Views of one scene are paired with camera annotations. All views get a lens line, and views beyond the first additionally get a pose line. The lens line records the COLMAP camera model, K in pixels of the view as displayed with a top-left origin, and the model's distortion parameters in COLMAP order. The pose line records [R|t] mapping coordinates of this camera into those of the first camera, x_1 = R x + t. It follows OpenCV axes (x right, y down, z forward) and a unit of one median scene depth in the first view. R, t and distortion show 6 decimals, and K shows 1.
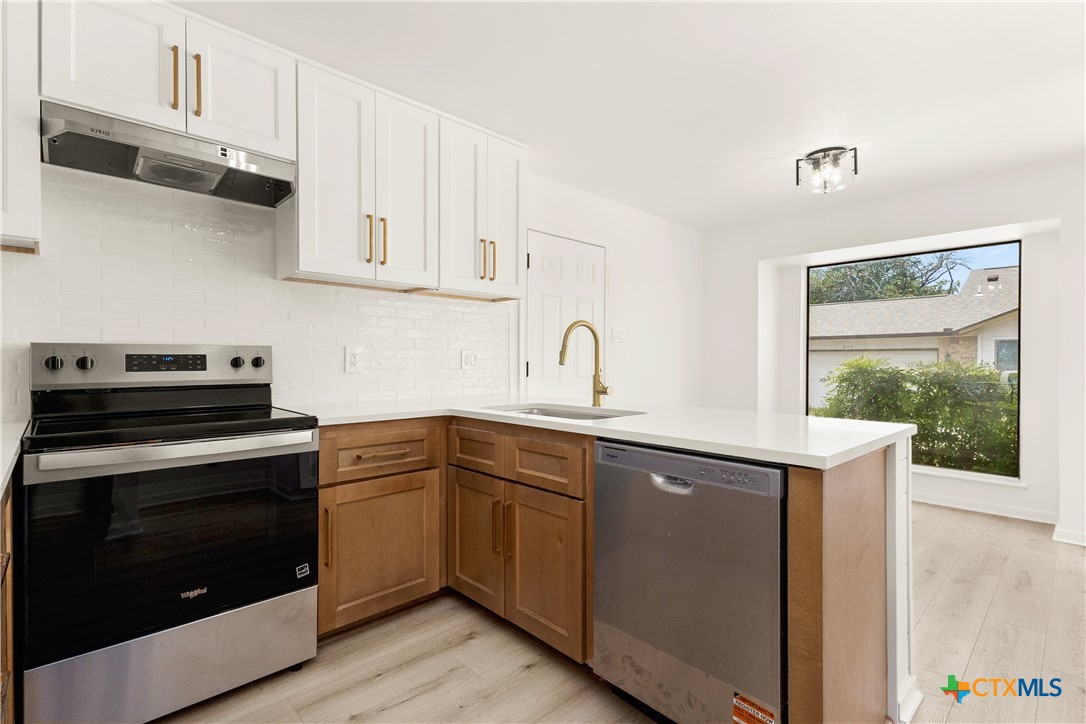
lens RADIAL K [[507.5, 0, 548.7], [0, 507.5, 362.5], [0, 0, 1]] dist [0.016159, -0.001686]
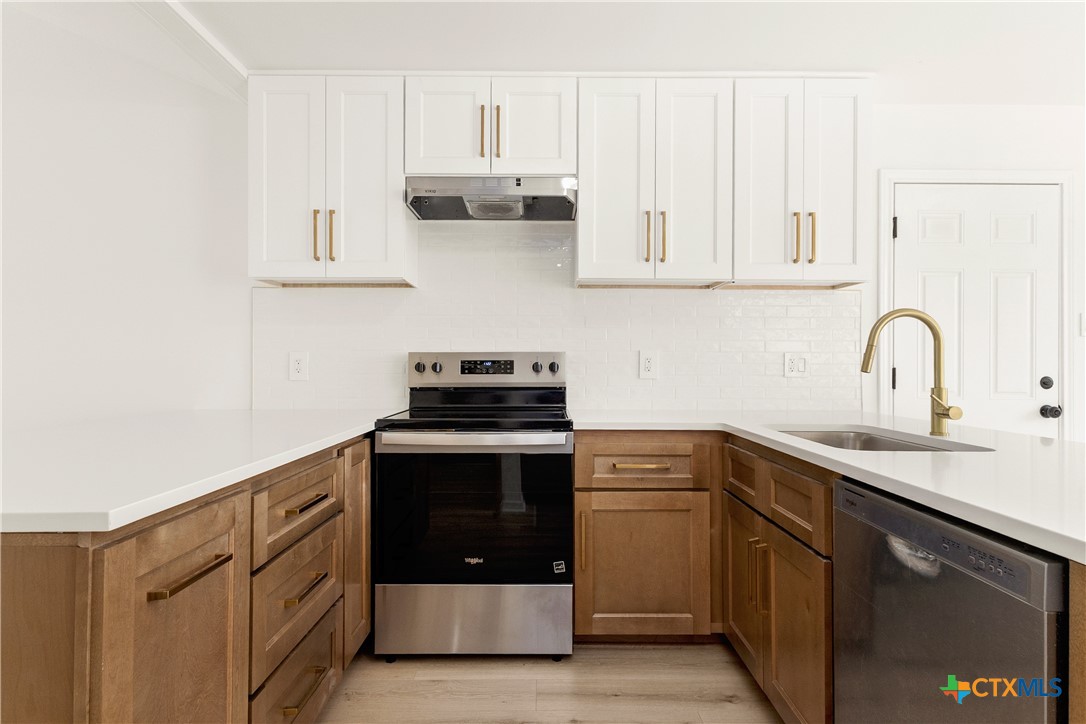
lens RADIAL K [[596.4, 0, 541.8], [0, 596.4, 358.4], [0, 0, 1]] dist [0.010711, -0.002969]
pose [[0.724978, -0.005556, -0.688750, 0.274781], [-0.003729, 0.999921, -0.011991, -0.003687], [0.688762, 0.011262, 0.724900, 0.069487]]
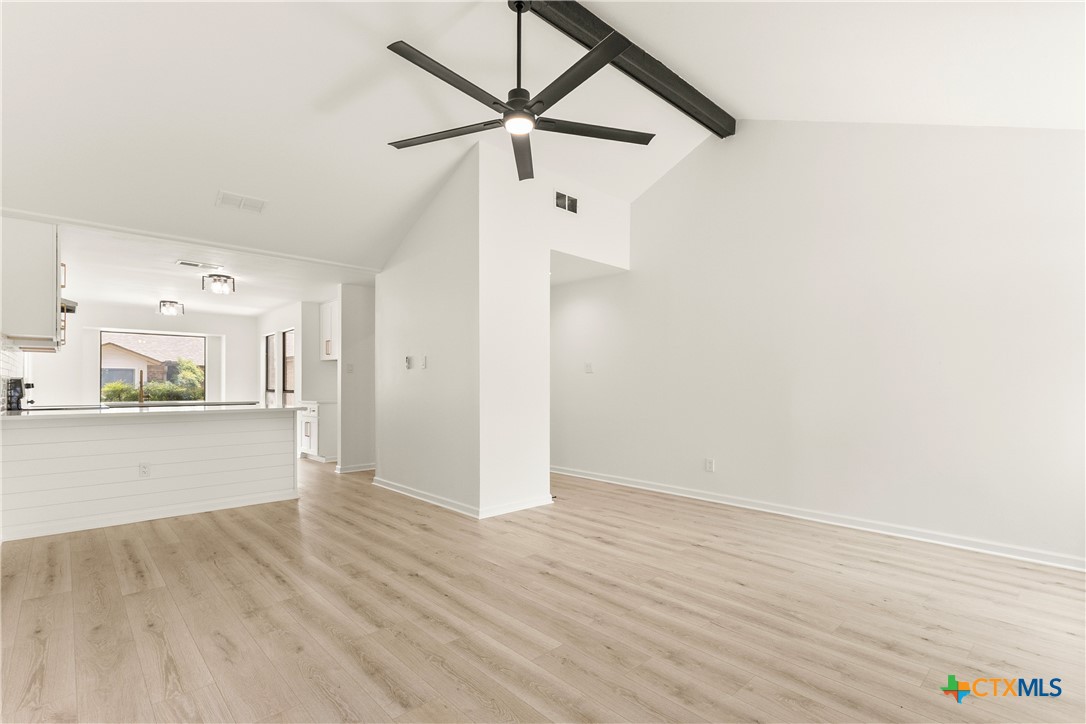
lens RADIAL K [[507.5, 0, 560.5], [0, 507.5, 373.9], [0, 0, 1]] dist [0.016159, -0.001686]
pose [[-0.013327, 0.020606, 0.999699, -2.795537], [0.003193, 0.999783, -0.020565, 0.003257], [-0.999906, 0.002918, -0.013390, -1.243904]]
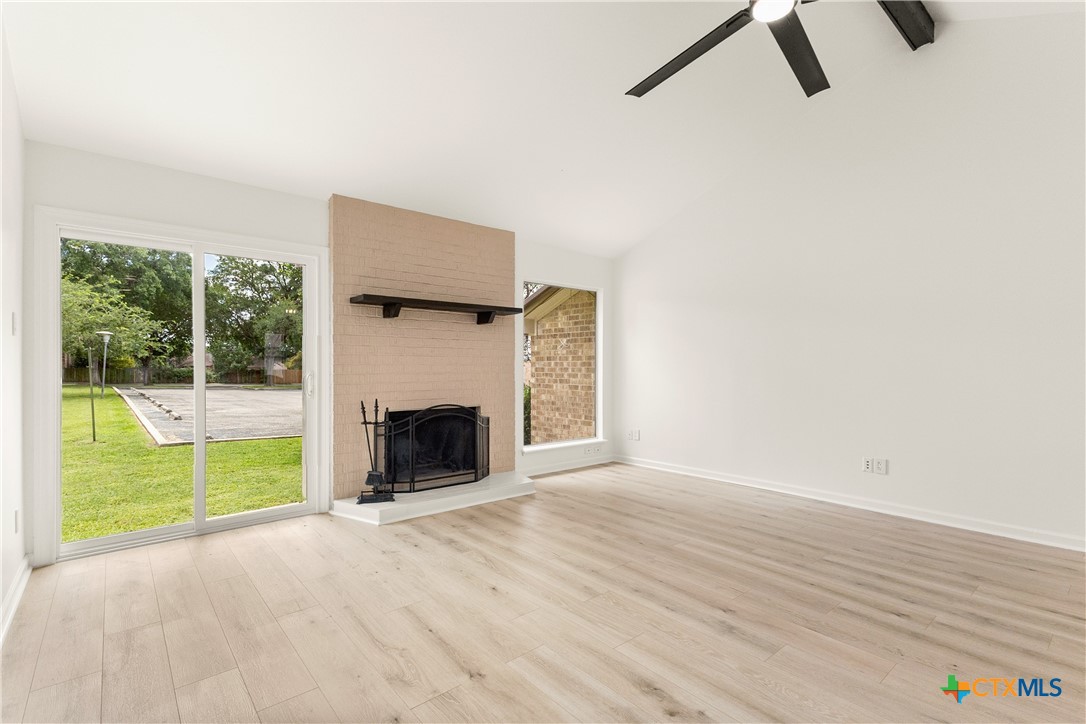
lens RADIAL K [[507.5, 0, 550.2], [0, 507.5, 371.5], [0, 0, 1]] dist [0.016159, -0.001686]
pose [[-0.053157, 0.014644, -0.998479, -0.290673], [-0.007853, 0.999855, 0.015082, 0.000670], [0.998555, 0.008643, -0.053034, -1.542038]]
